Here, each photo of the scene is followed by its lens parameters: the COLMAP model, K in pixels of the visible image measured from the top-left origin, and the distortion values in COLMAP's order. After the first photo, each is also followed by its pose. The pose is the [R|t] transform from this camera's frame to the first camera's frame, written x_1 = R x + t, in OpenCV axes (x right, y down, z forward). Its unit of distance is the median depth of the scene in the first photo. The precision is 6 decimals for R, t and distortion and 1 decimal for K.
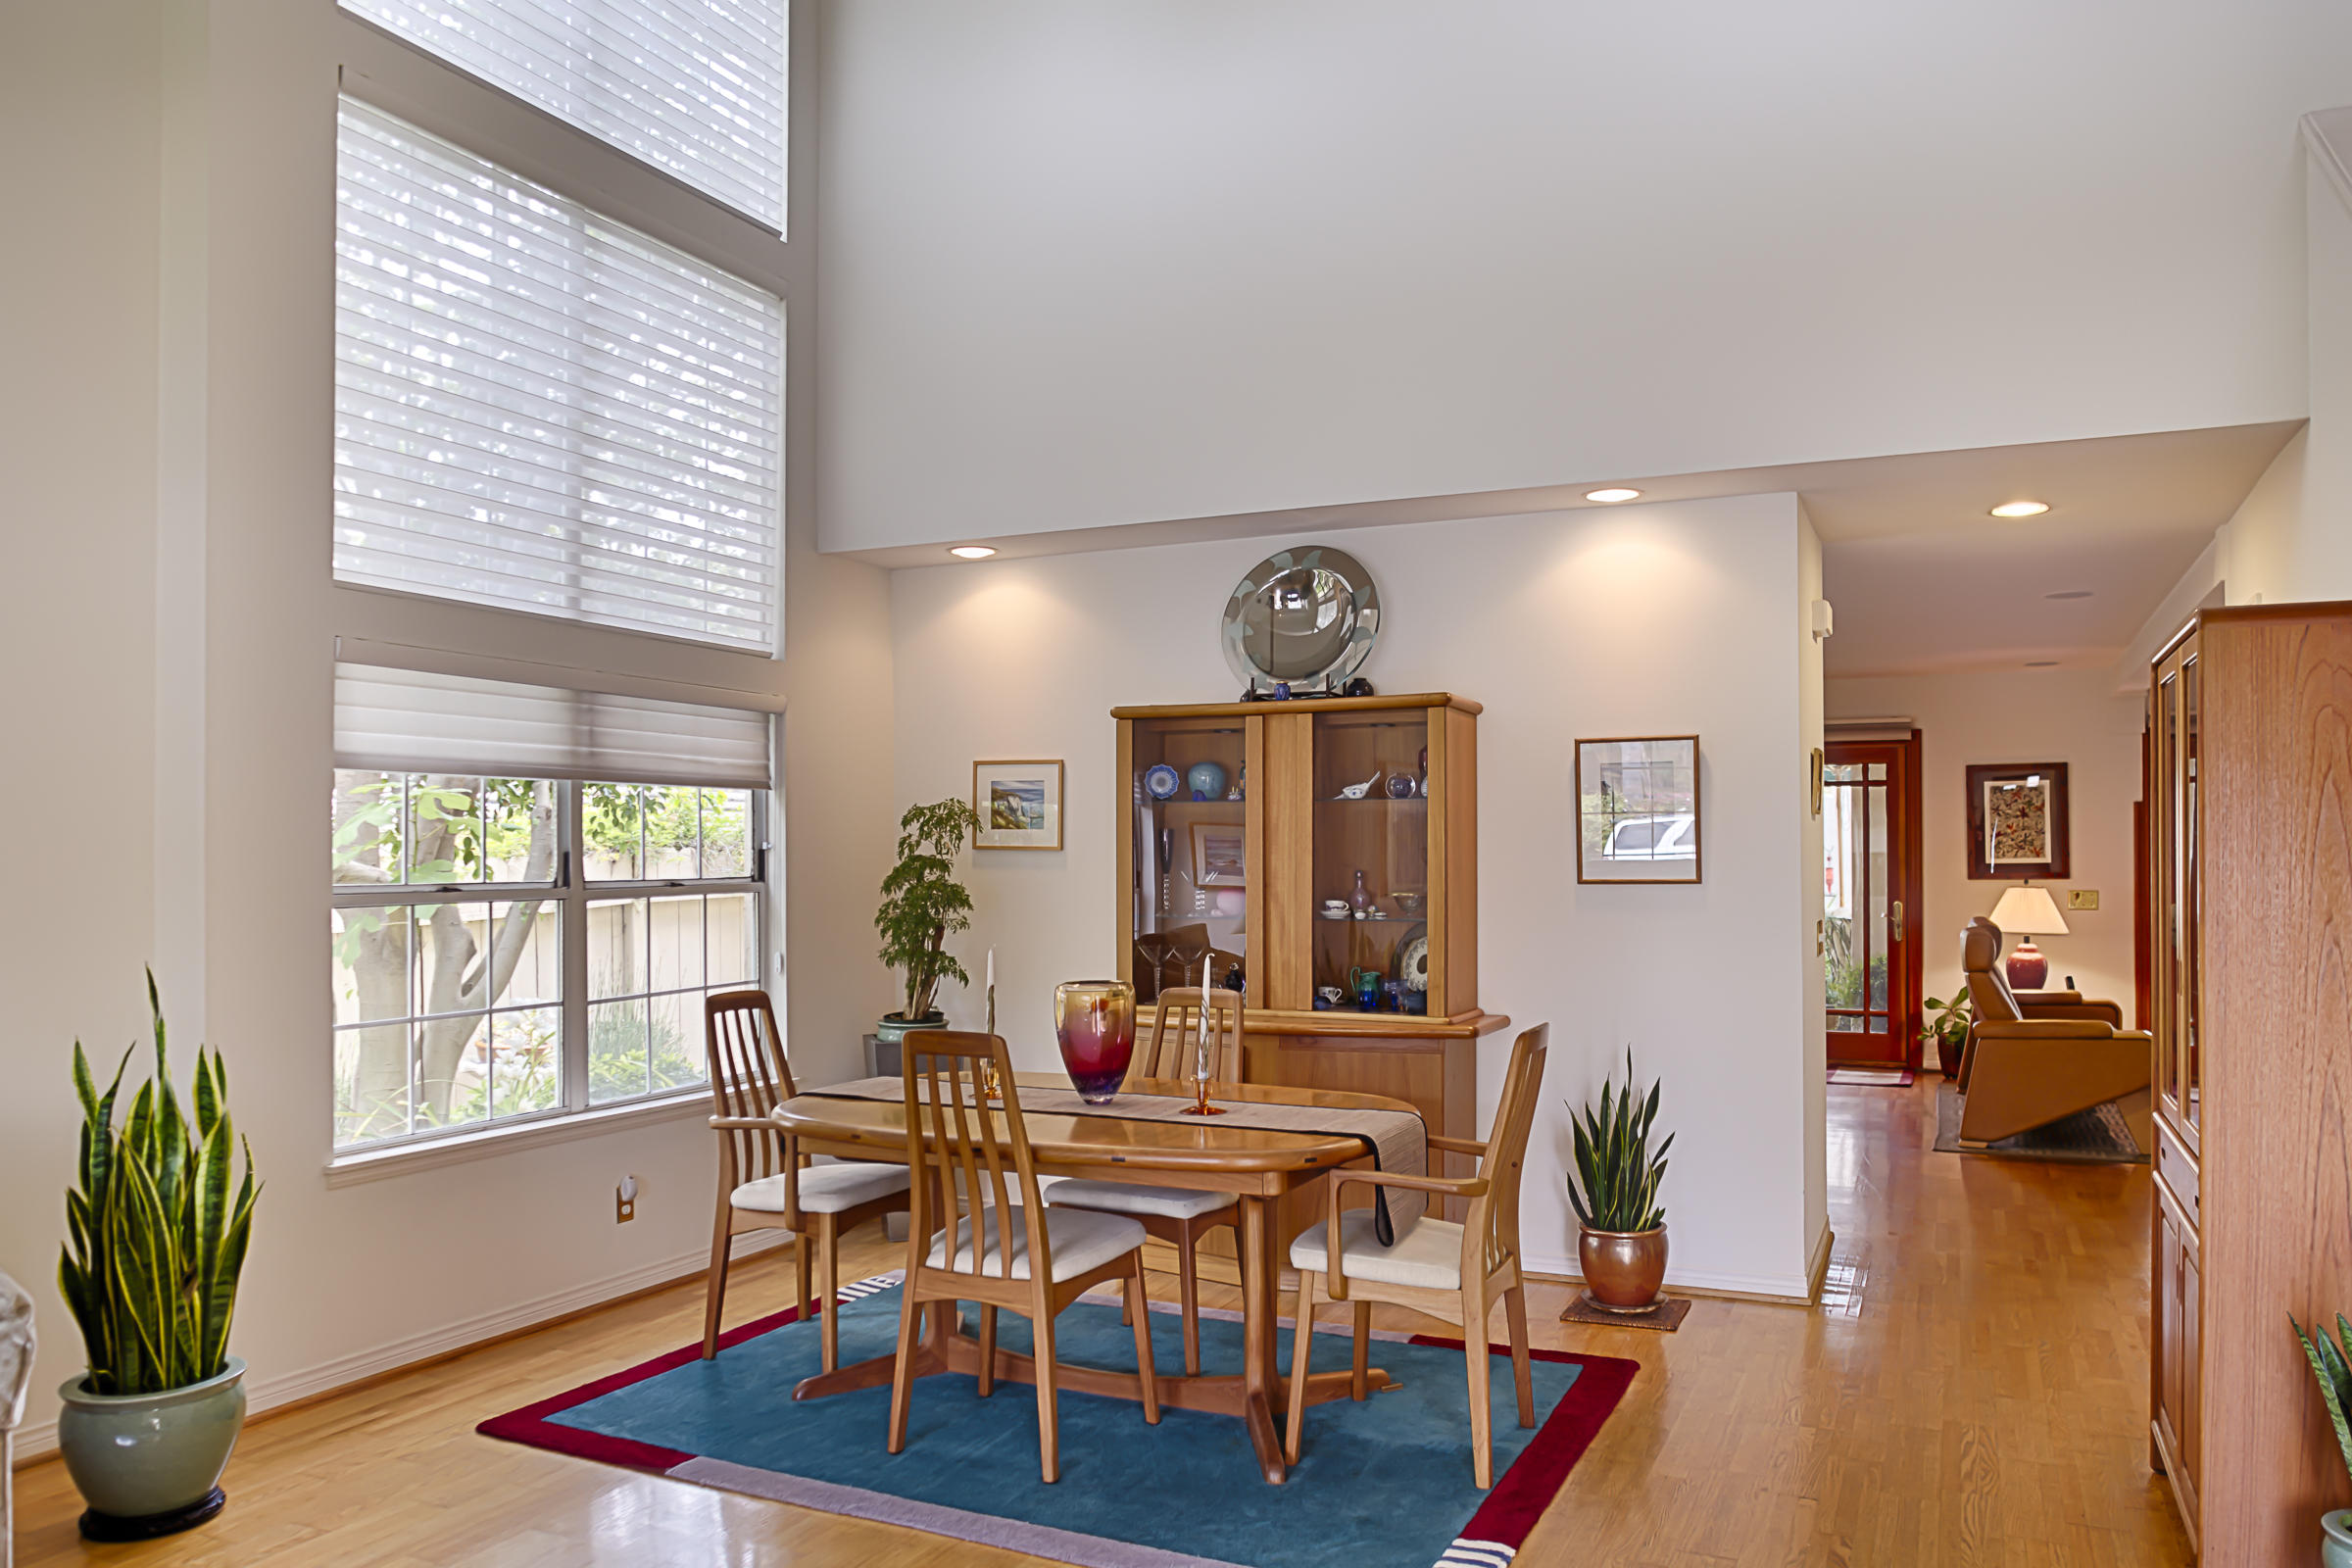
lens RADIAL K [[1653.0, 0, 1181.6], [0, 1653.0, 824.6], [0, 0, 1]] dist [-0.064783, 0.051330]
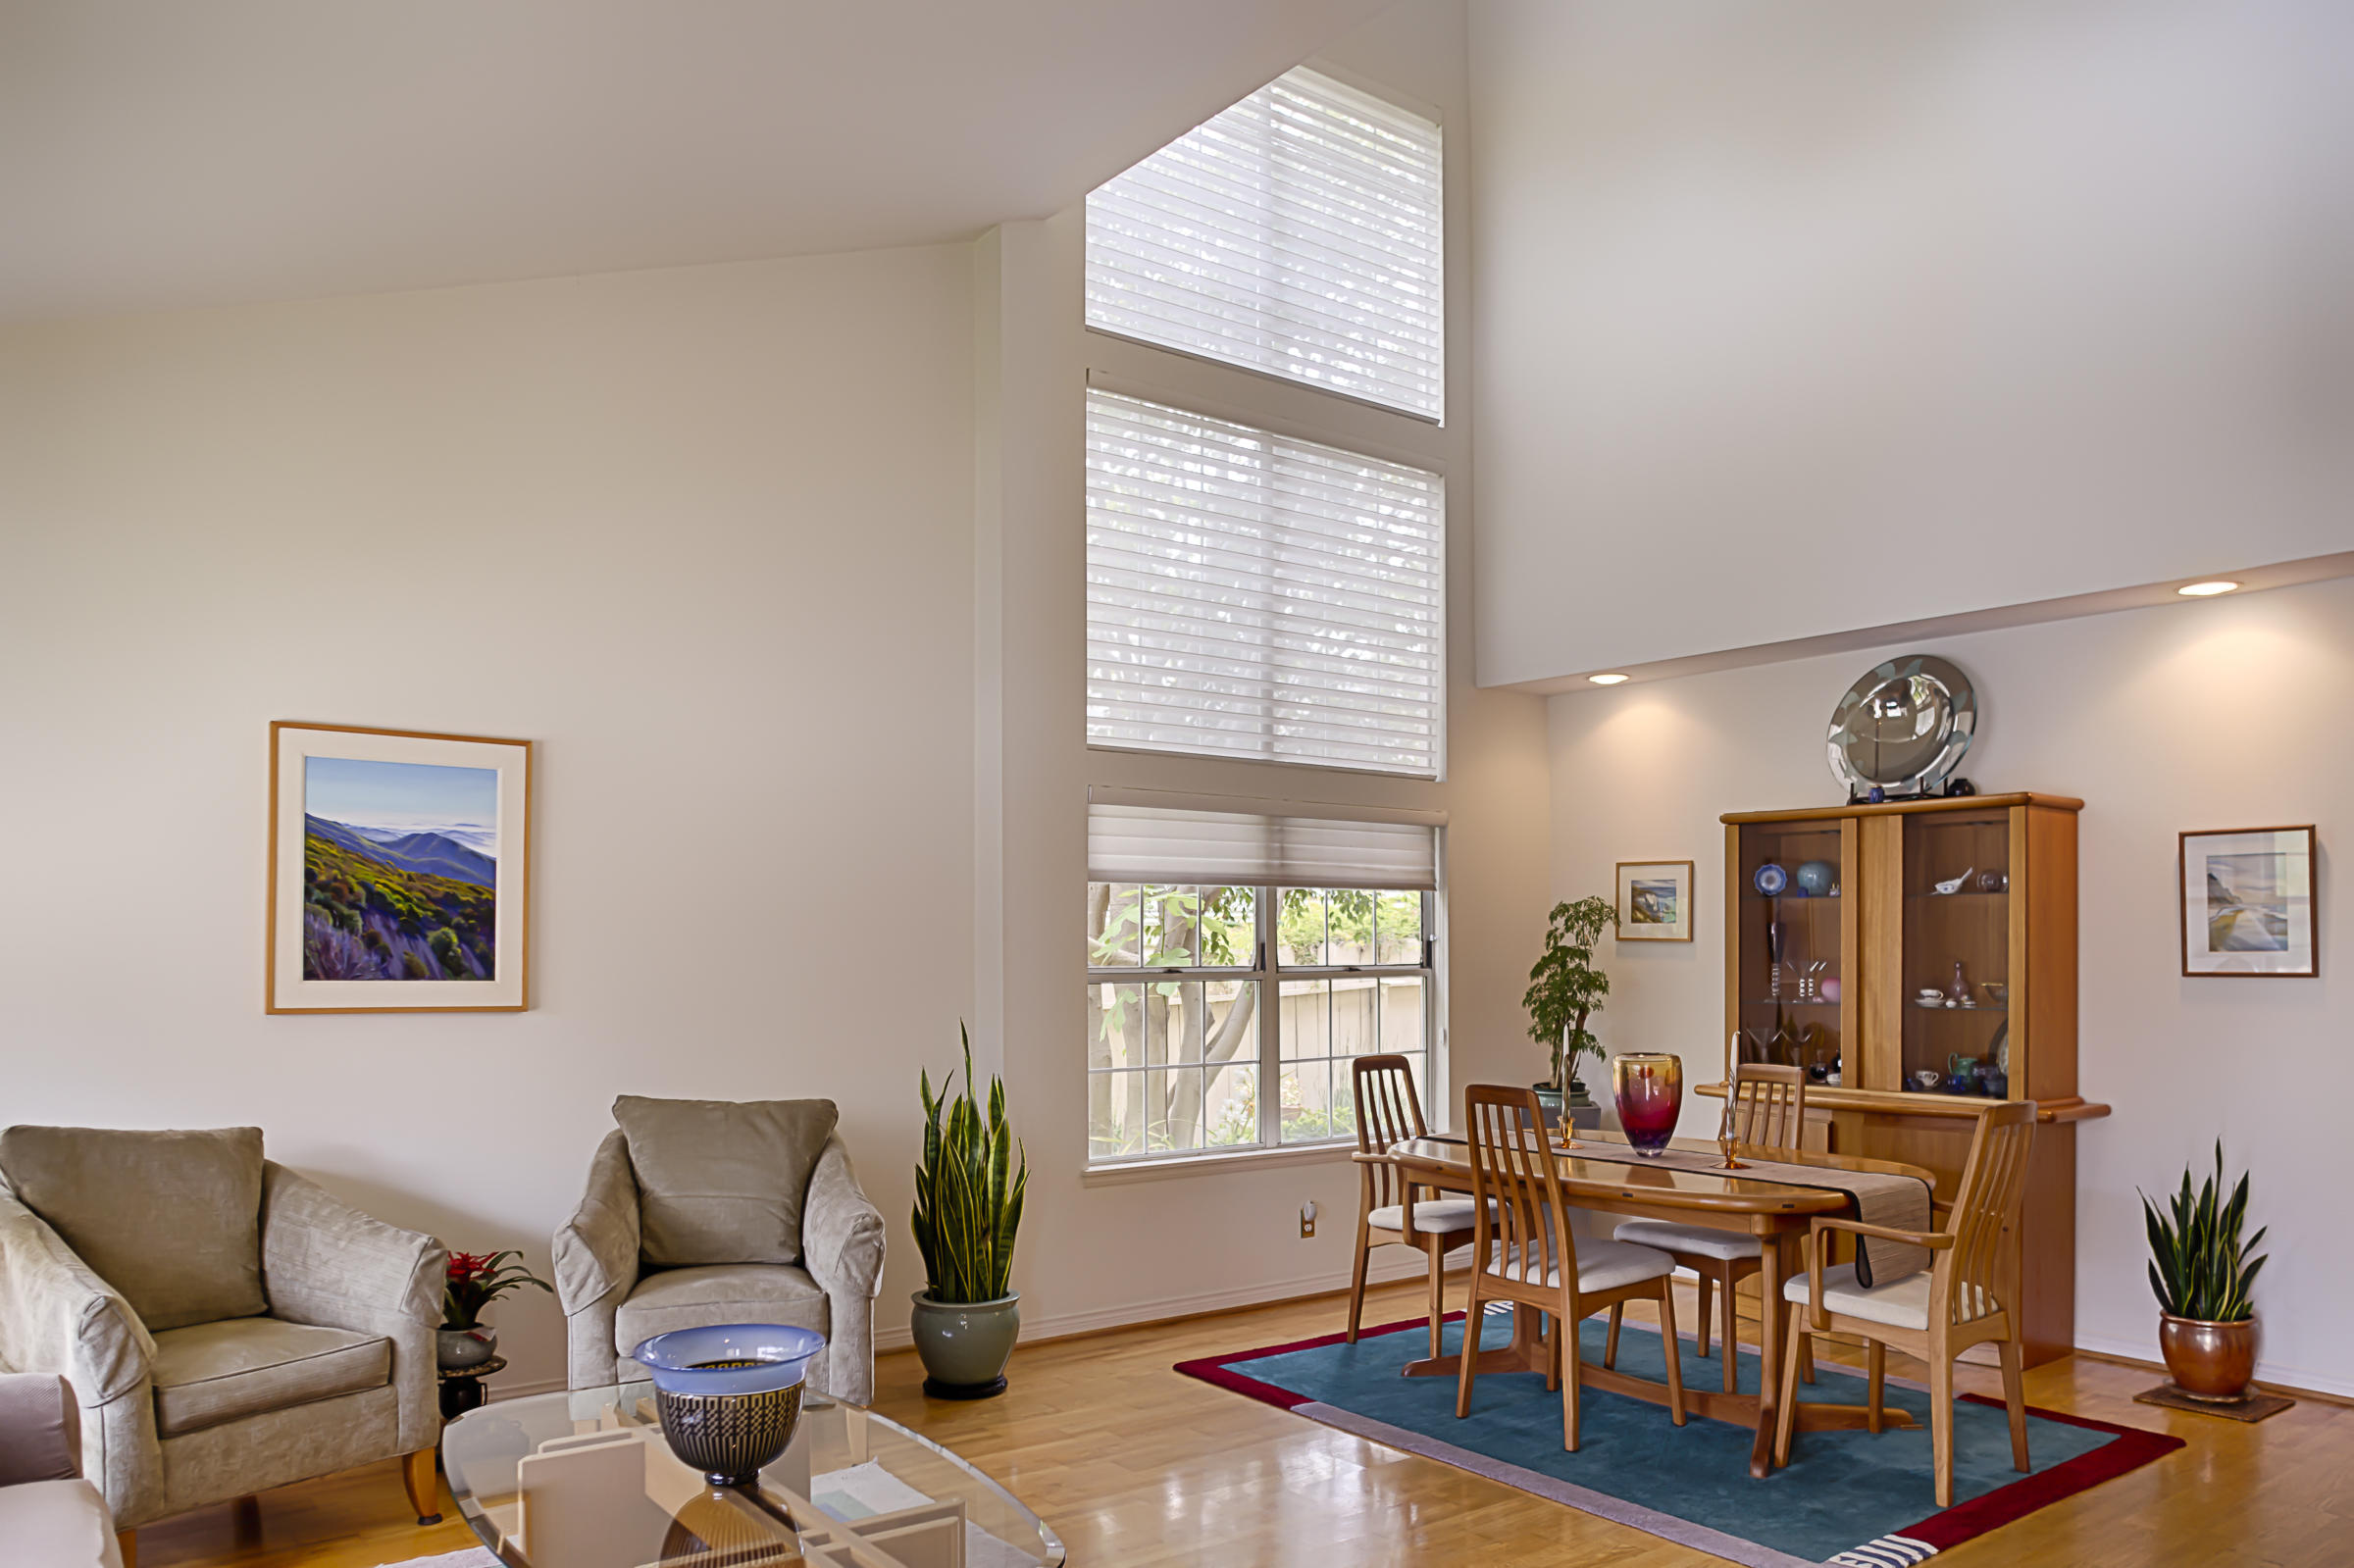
lens RADIAL K [[1648.5, 0, 1183.9], [0, 1648.5, 927.5], [0, 0, 1]] dist [-0.074826, 0.051771]
pose [[0.884729, -0.002144, -0.466101, 0.165215], [0.005902, 0.999961, 0.006604, -0.004000], [0.466068, -0.008594, 0.884707, -0.158720]]
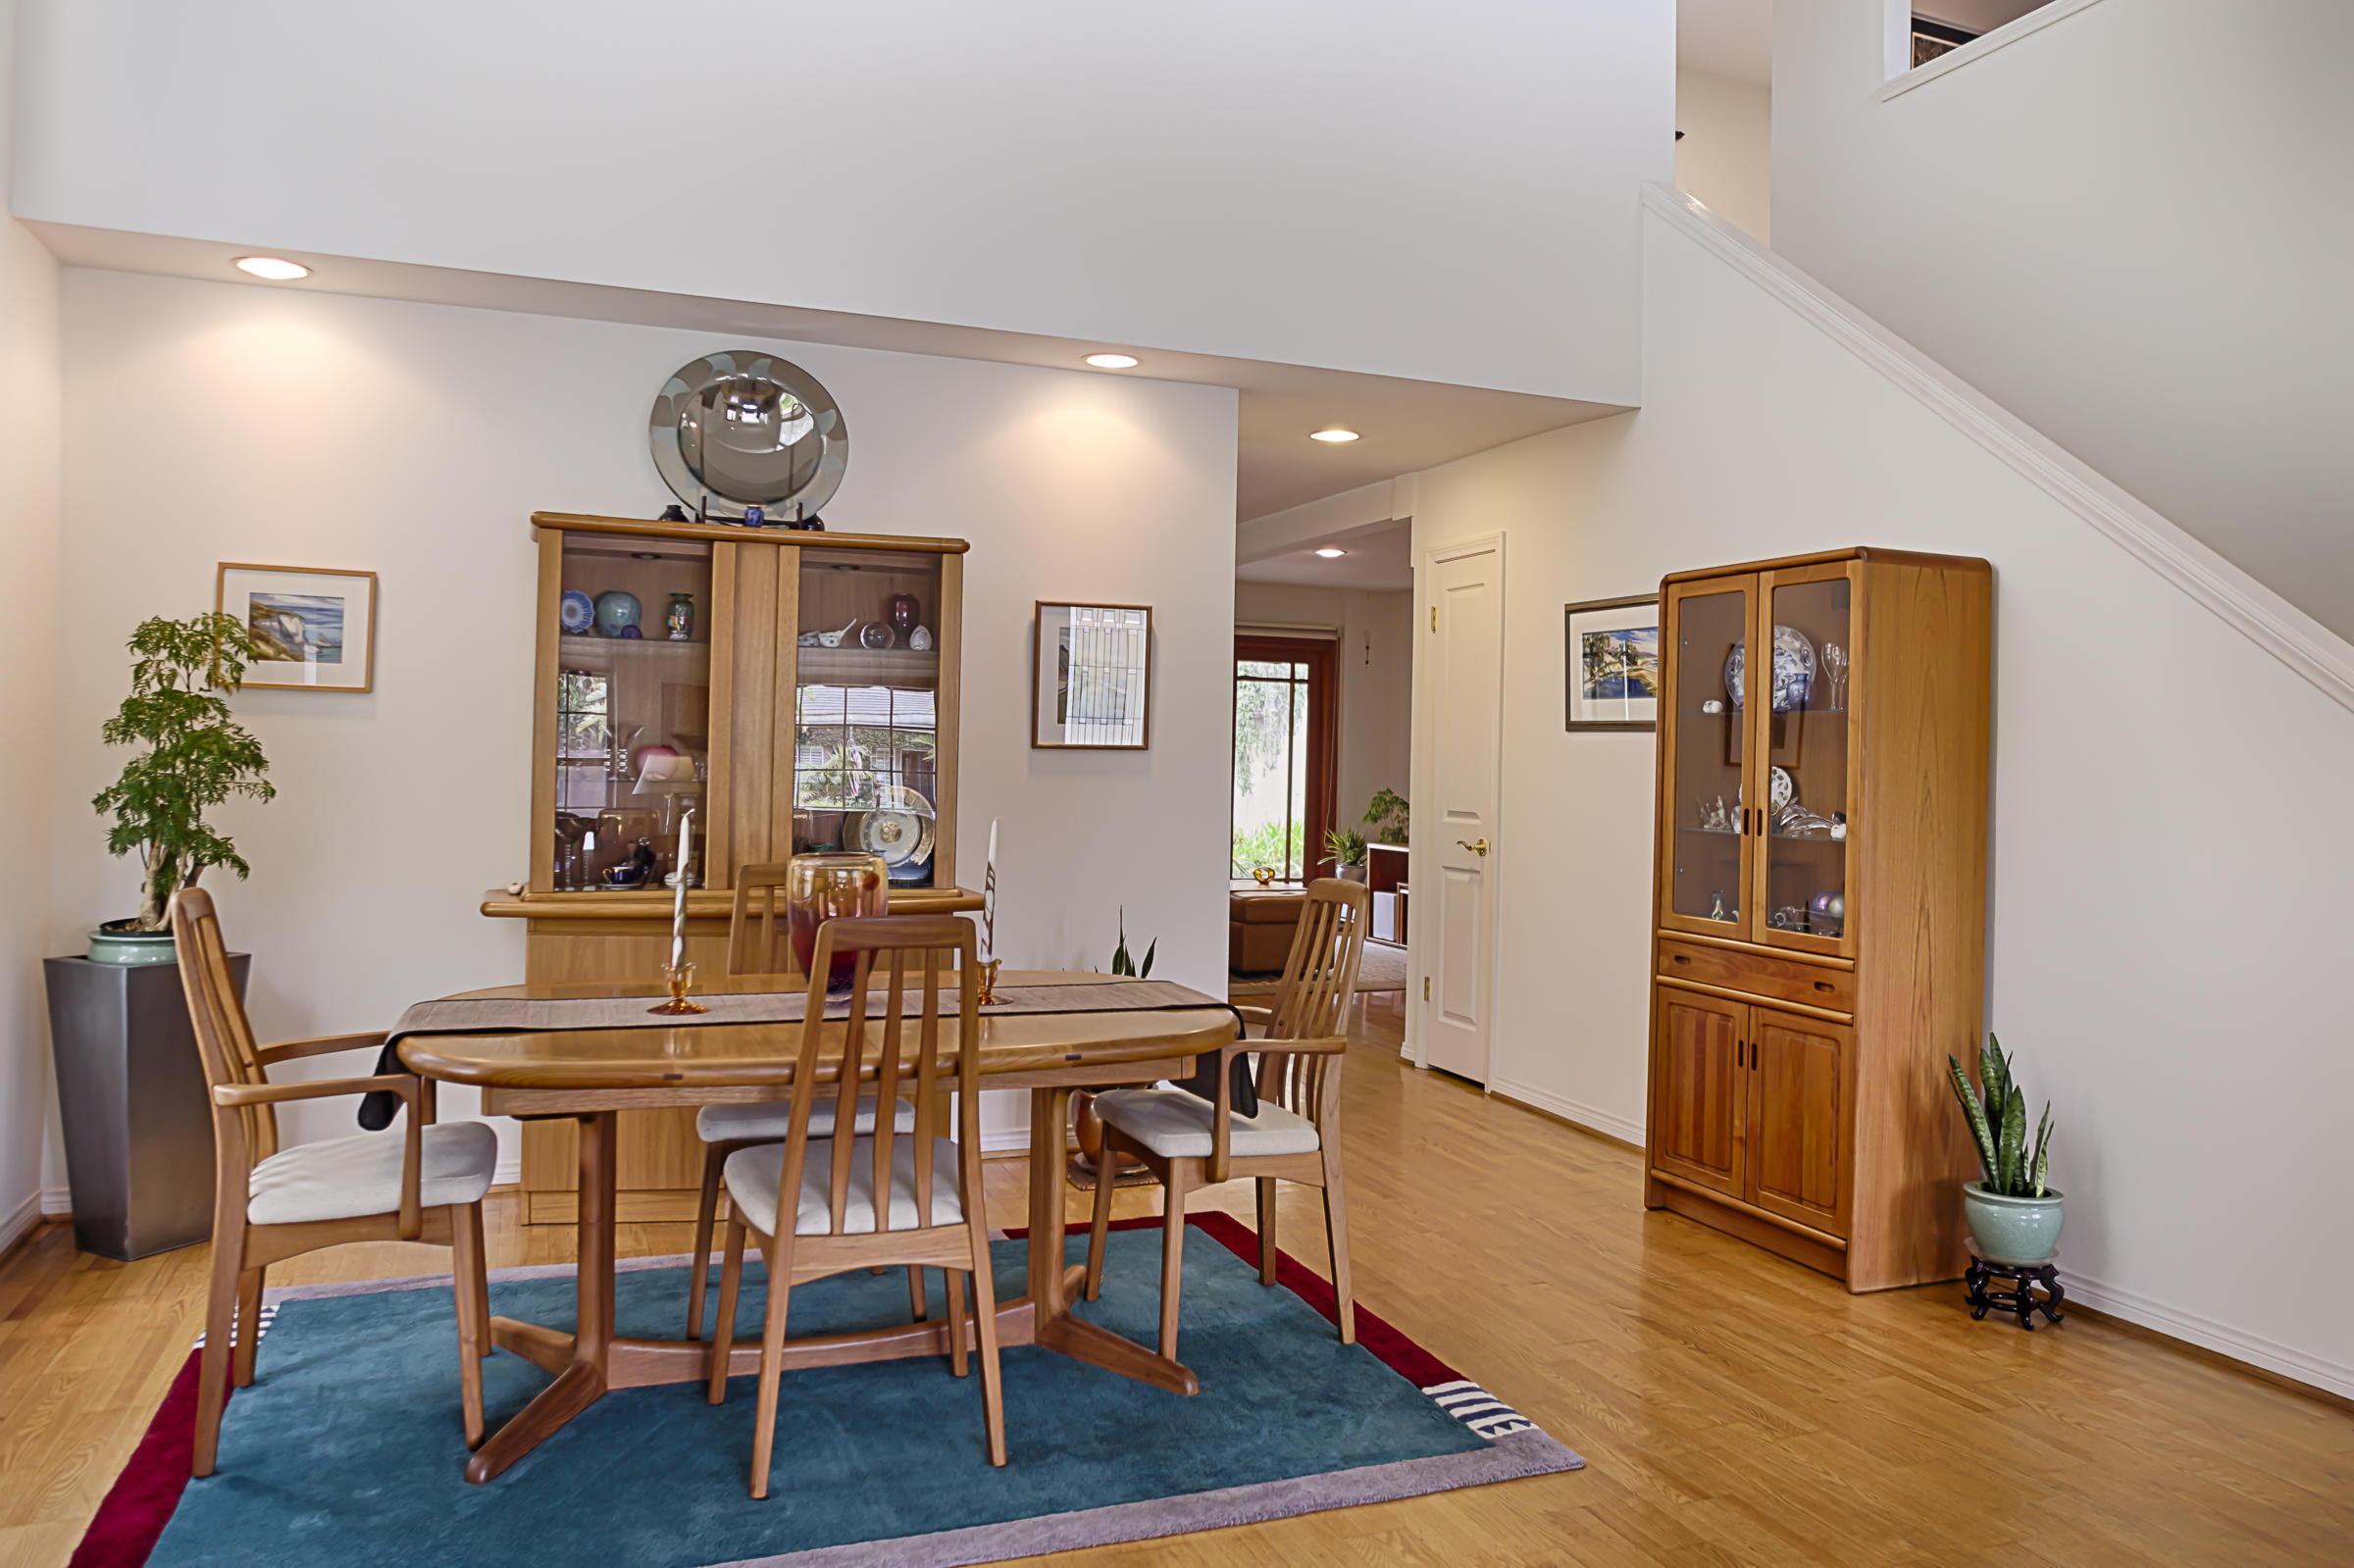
lens RADIAL K [[1648.2, 0, 1177.3], [0, 1648.2, 721.7], [0, 0, 1]] dist [-0.035188, 0.000606]
pose [[0.688060, 0.031135, 0.724986, -0.425886], [-0.035397, 0.999330, -0.009323, 0.026976], [-0.724790, -0.019248, 0.688701, 0.268752]]
